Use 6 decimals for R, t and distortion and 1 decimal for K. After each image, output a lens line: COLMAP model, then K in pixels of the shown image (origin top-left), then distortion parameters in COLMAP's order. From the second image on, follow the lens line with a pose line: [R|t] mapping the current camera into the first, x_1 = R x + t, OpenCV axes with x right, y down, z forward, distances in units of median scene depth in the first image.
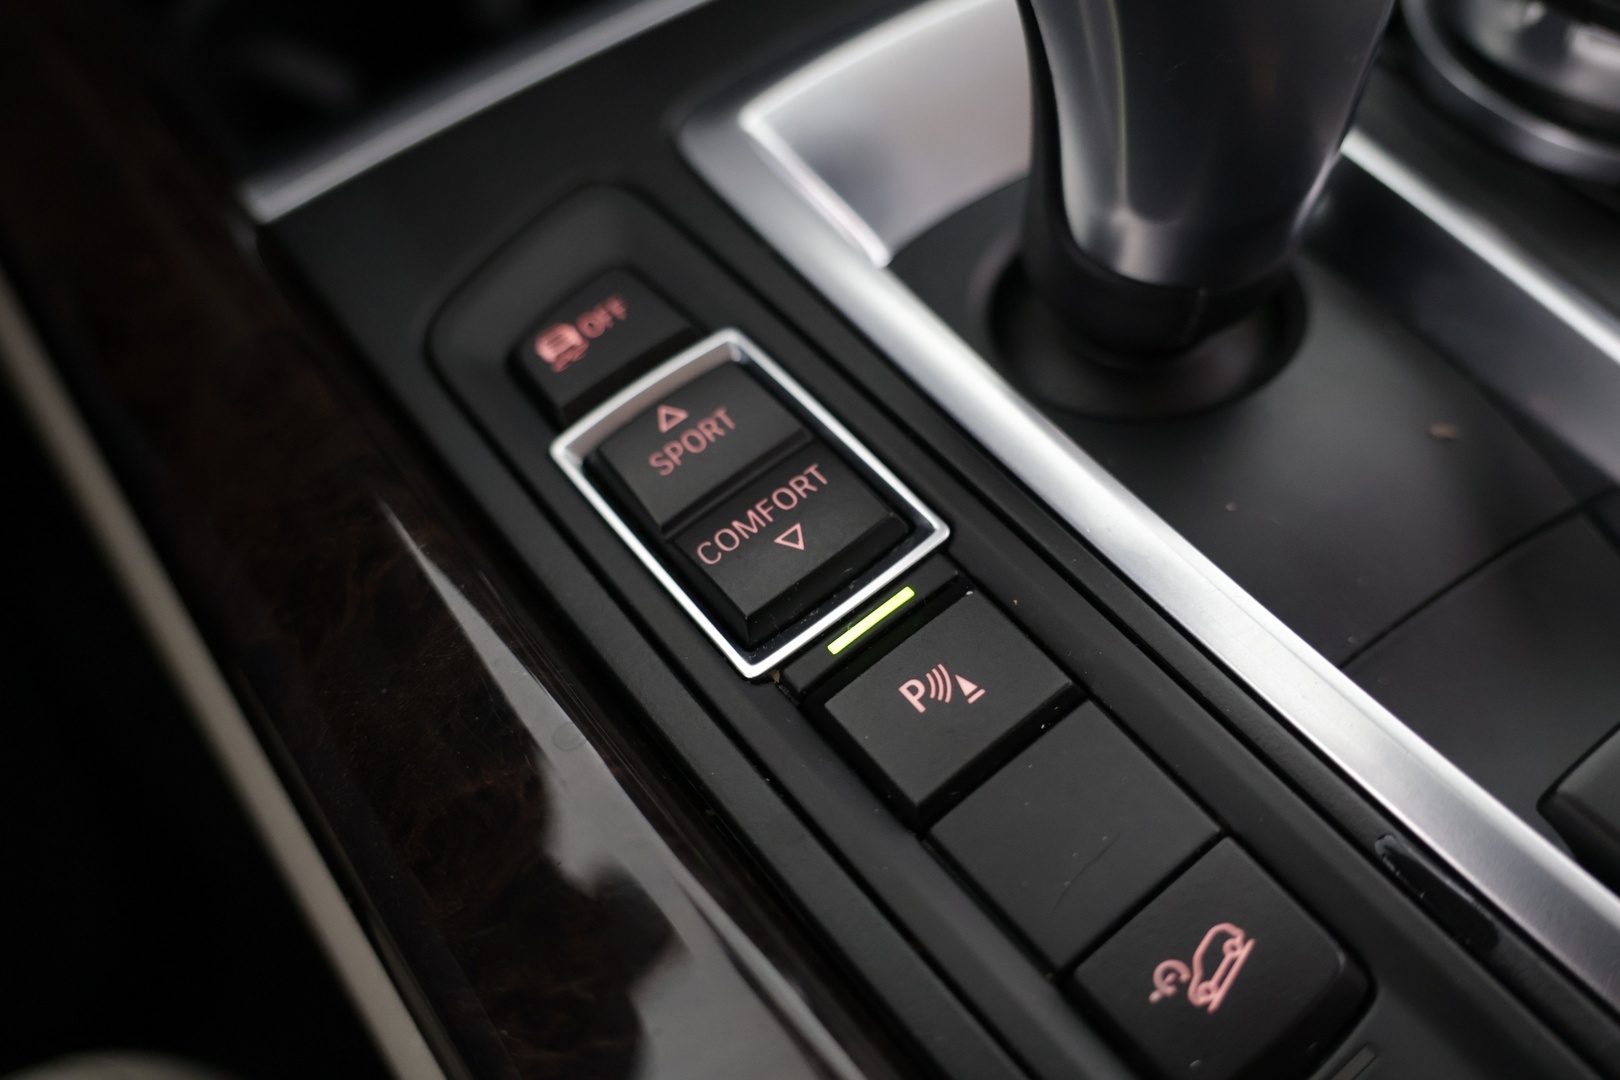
lens RADIAL K [[1383.7, 0, 816.2], [0, 1383.7, 548.0], [0, 0, 1]] dist [-0.039589, 0.044809]
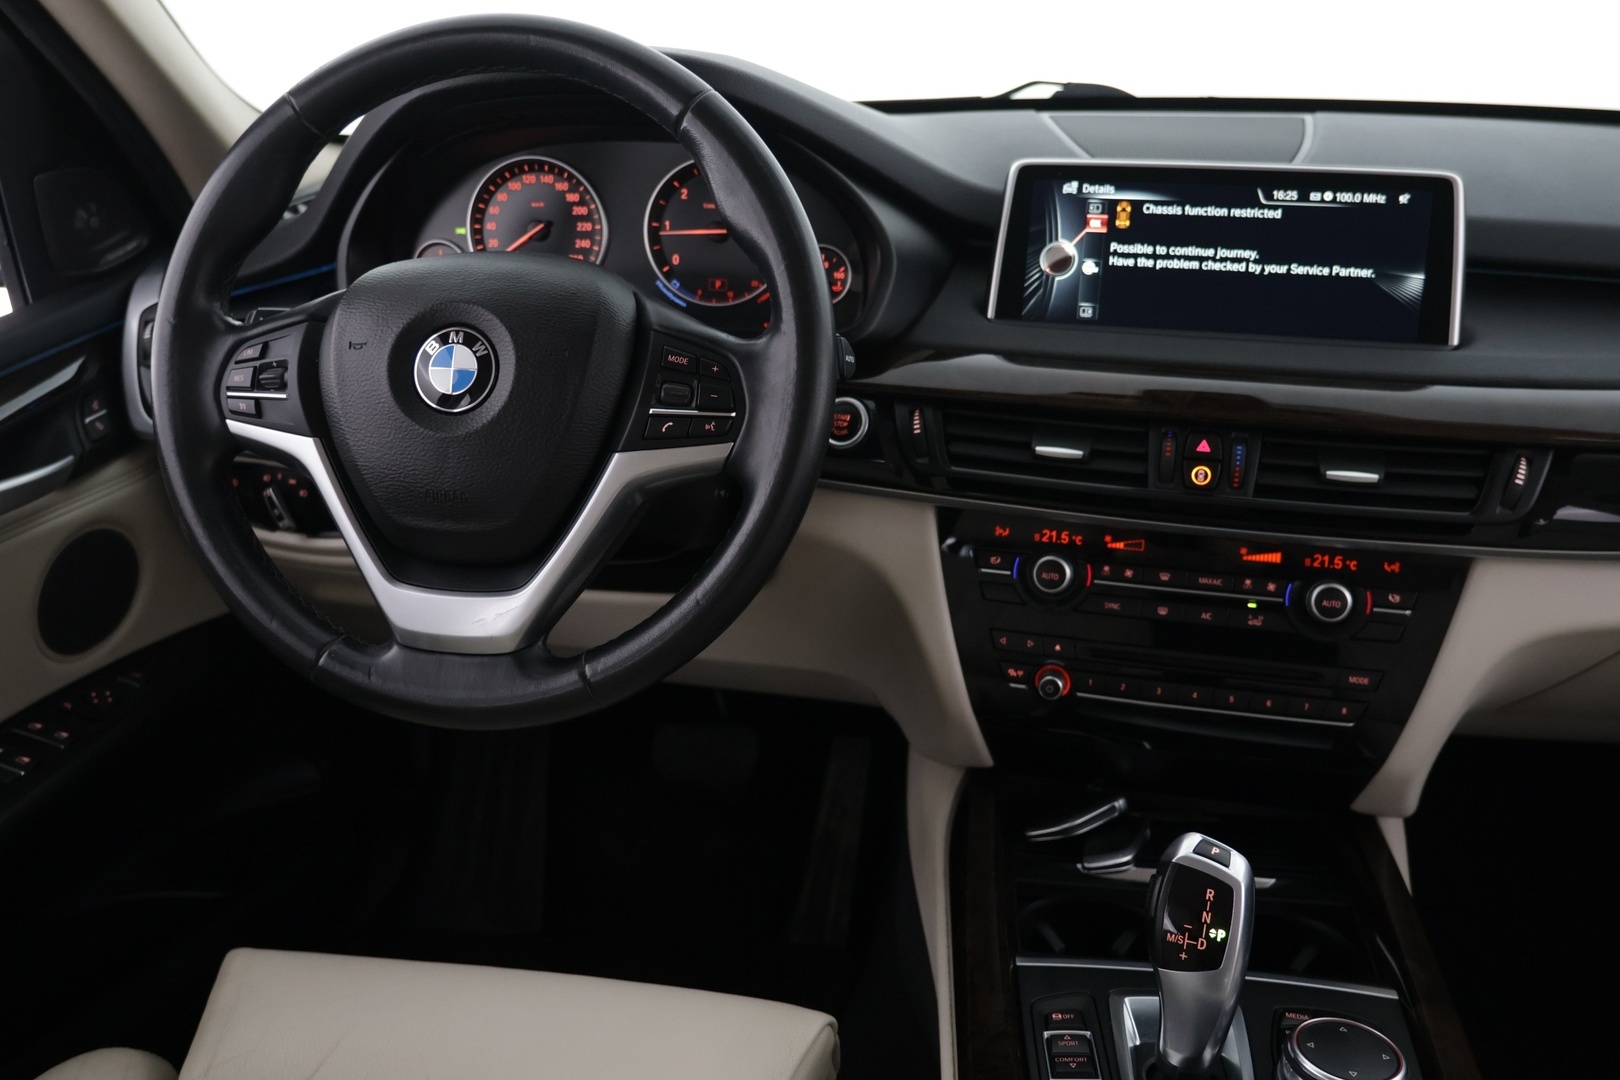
lens RADIAL K [[1383.7, 0, 802.1], [0, 1383.7, 530.1], [0, 0, 1]] dist [-0.039589, 0.044809]
pose [[0.748834, 0.271155, -0.604750, 1.565137], [-0.574605, 0.720329, -0.388529, 0.989268], [0.330268, 0.638437, 0.695214, -3.630326]]
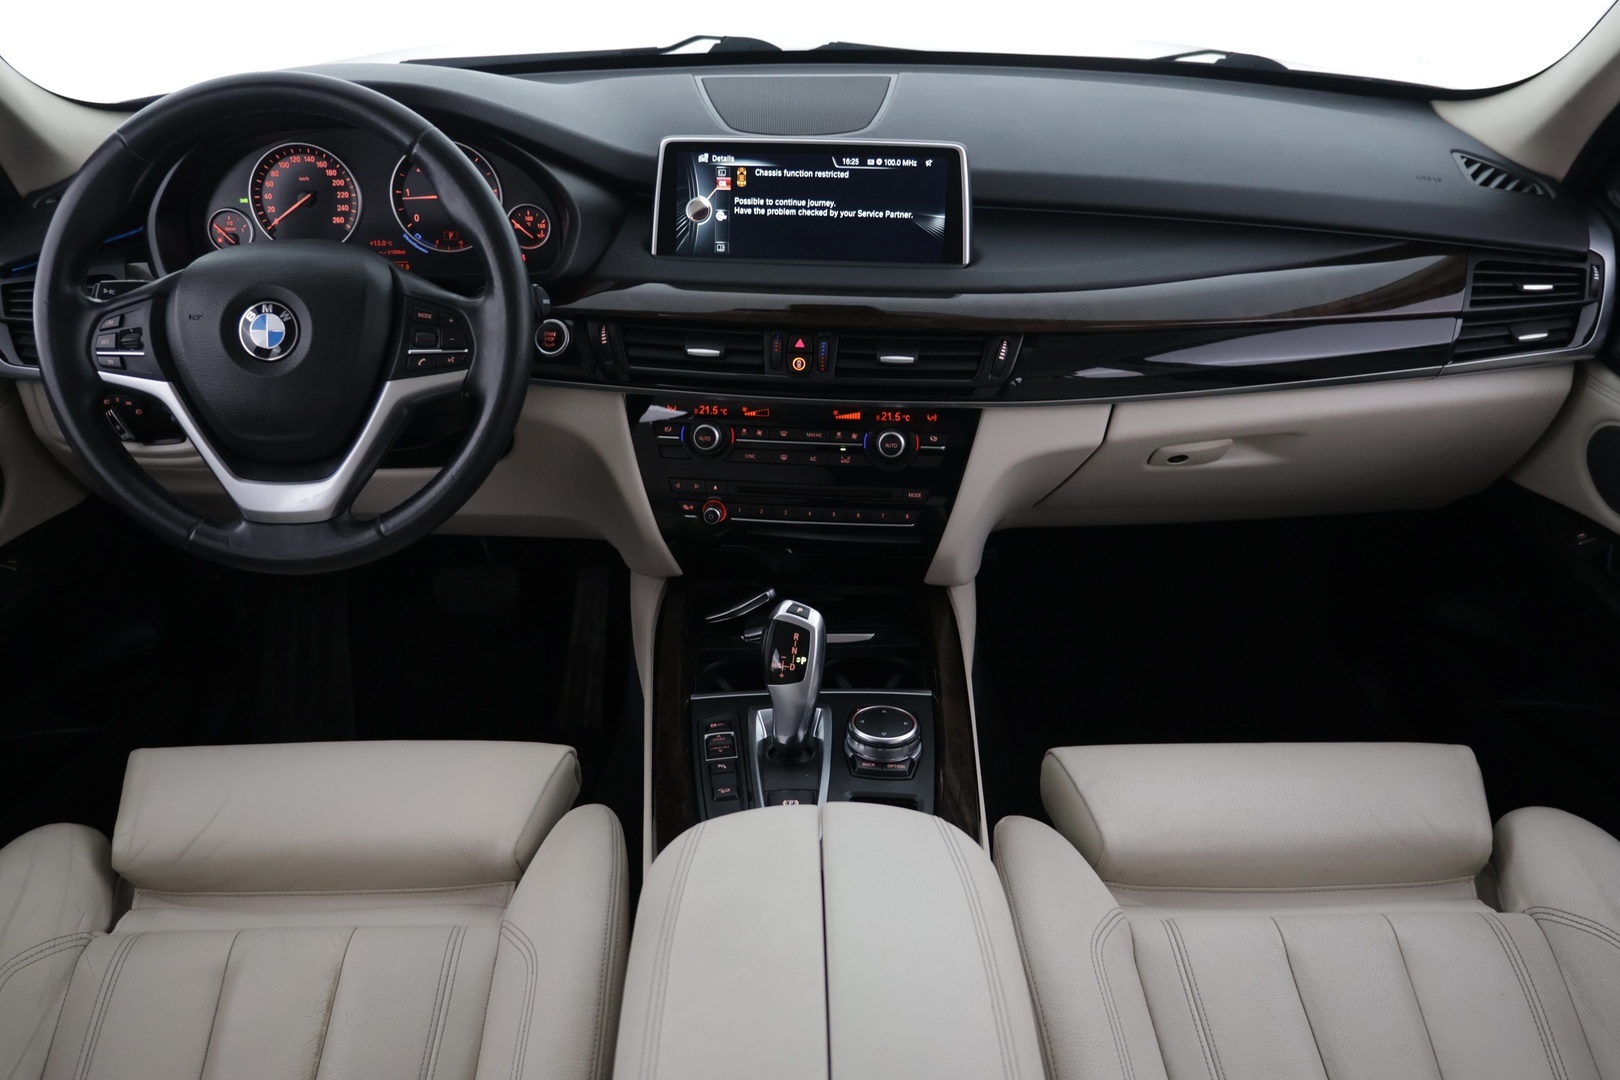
lens RADIAL K [[1383.7, 0, 809.0], [0, 1383.7, 531.7], [0, 0, 1]] dist [-0.039589, 0.044809]
pose [[0.854755, 0.276551, -0.439220, 3.206395], [-0.457143, 0.801868, -0.384745, 1.630742], [0.245795, 0.529649, 0.811824, -5.405115]]
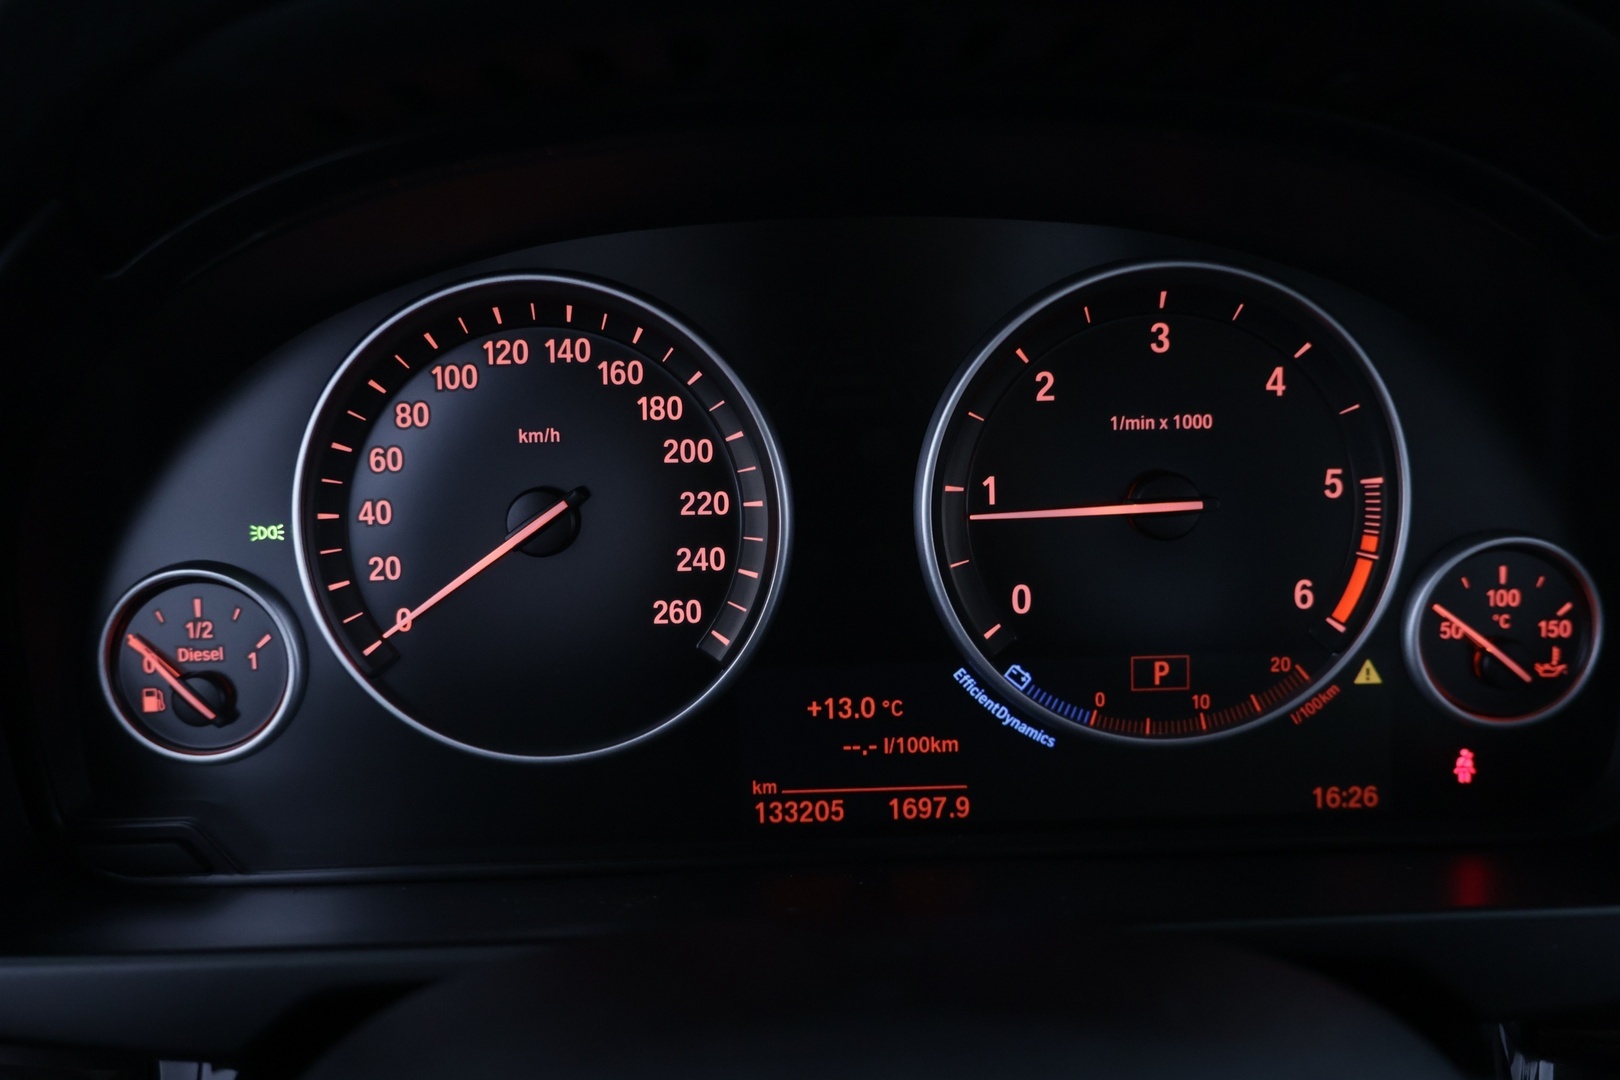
lens RADIAL K [[1383.7, 0, 812.5], [0, 1383.7, 552.1], [0, 0, 1]] dist [-0.039589, 0.044809]
pose [[0.857016, 0.169609, -0.486576, -2.317754], [-0.448509, 0.710437, -0.542327, -0.885247], [0.253698, 0.683017, 0.684927, -1.668002]]
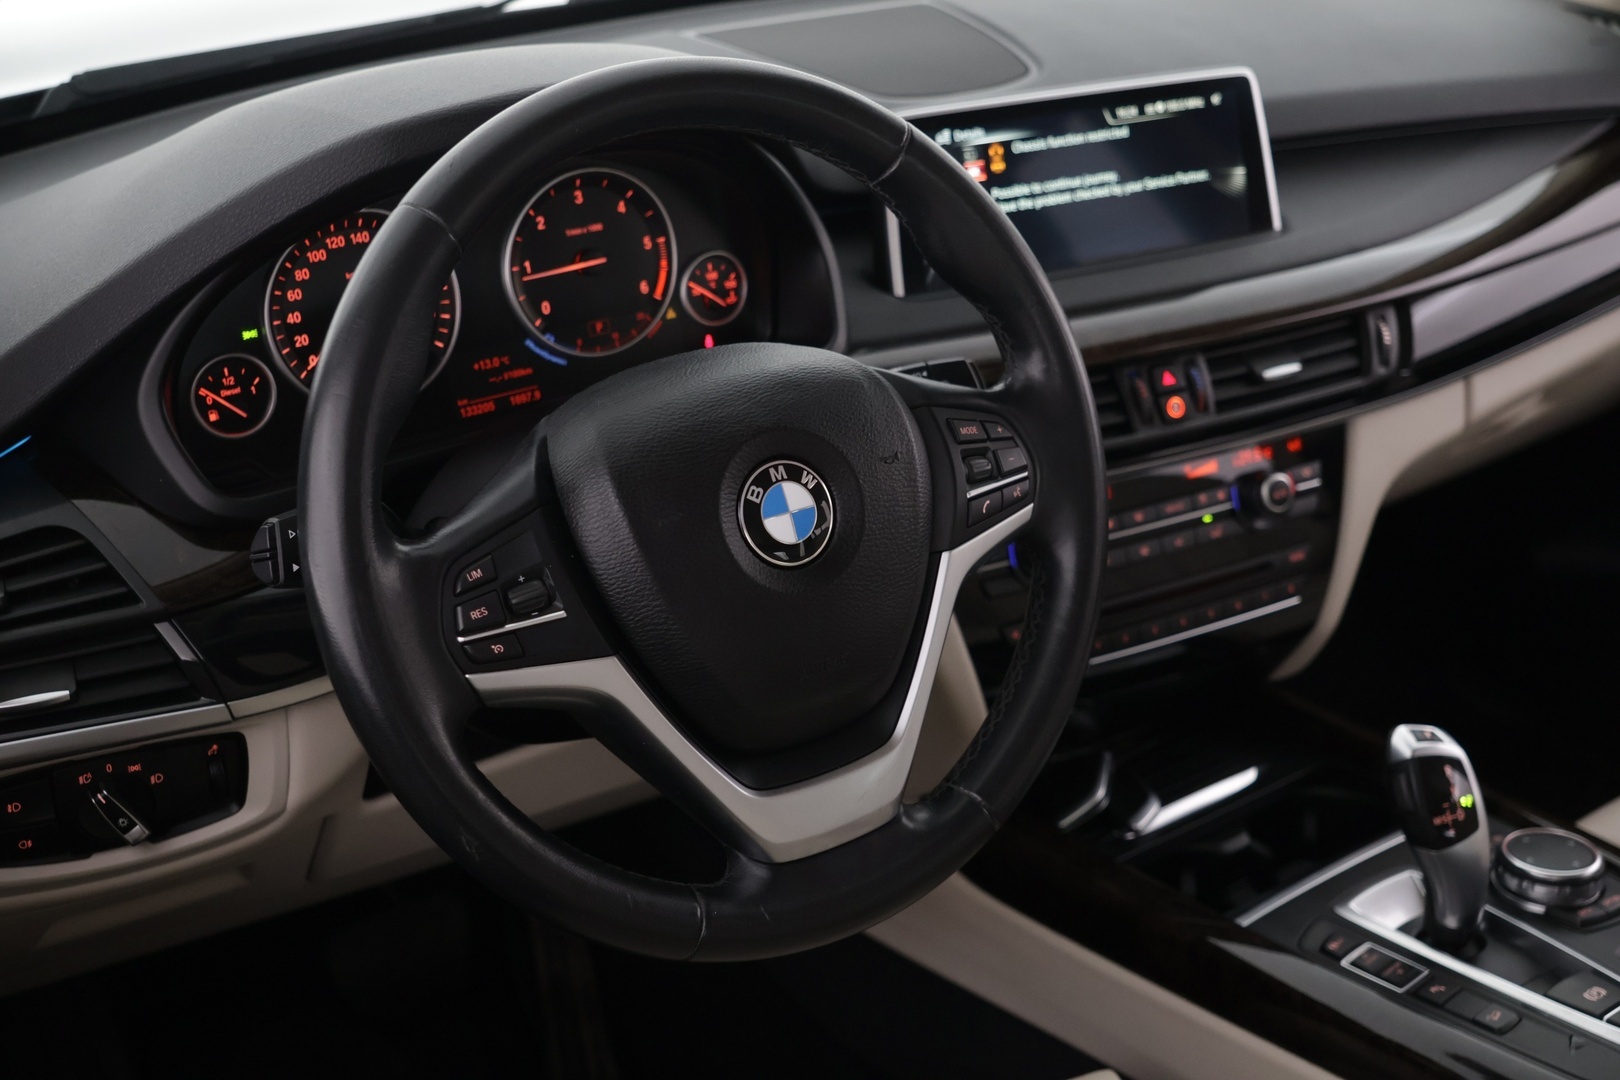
lens RADIAL K [[1914.0, 0, 816.6], [0, 1914.0, 530.6], [0, 0, 1]] dist [-0.002335, 0.000000]
pose [[0.998829, 0.002862, 0.048301, -2.365143], [0.024499, 0.830905, -0.555874, 2.364359], [-0.041724, 0.556406, 0.829862, -5.376869]]
